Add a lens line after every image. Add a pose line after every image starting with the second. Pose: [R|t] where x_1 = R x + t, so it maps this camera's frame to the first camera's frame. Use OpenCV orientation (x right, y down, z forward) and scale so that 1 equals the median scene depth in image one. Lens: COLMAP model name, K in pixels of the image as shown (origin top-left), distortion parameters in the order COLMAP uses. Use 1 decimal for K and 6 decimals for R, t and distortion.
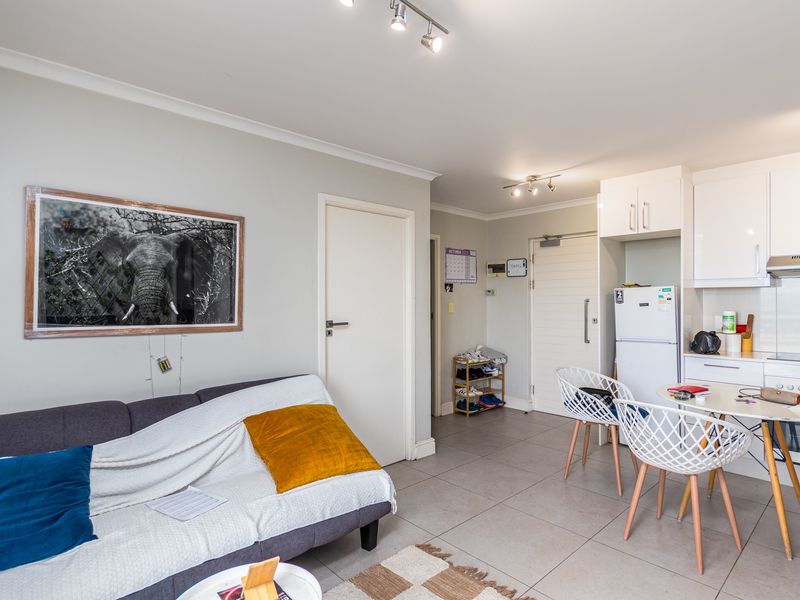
lens RADIAL K [[444.3, 0, 400.0], [0, 444.3, 300.0], [0, 0, 1]] dist [0.003227, 0.001720]
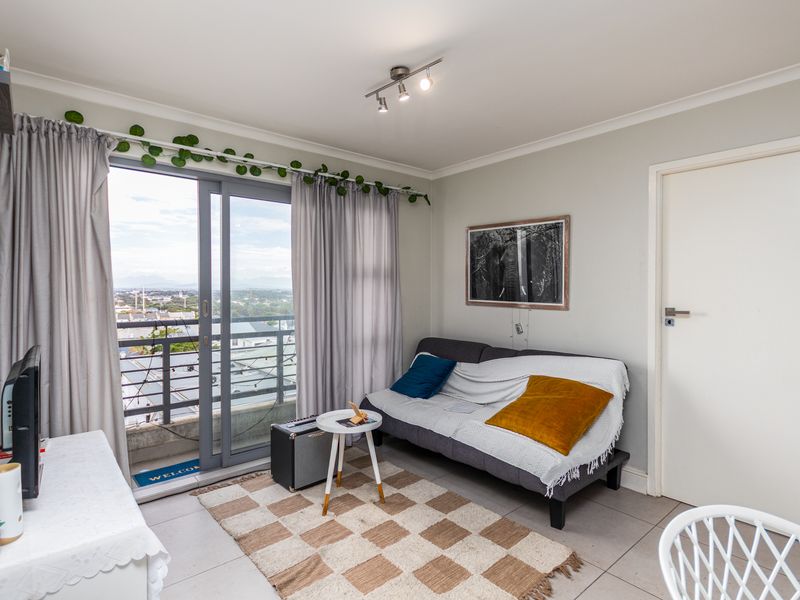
lens RADIAL K [[433.4, 0, 412.7], [0, 433.4, 291.1], [0, 0, 1]] dist [-0.003244, -0.000017]
pose [[-0.030674, 0.003676, -0.999523, 0.878570], [-0.003166, 0.999988, 0.003775, 0.015418], [0.999524, 0.003281, -0.030662, 0.663387]]
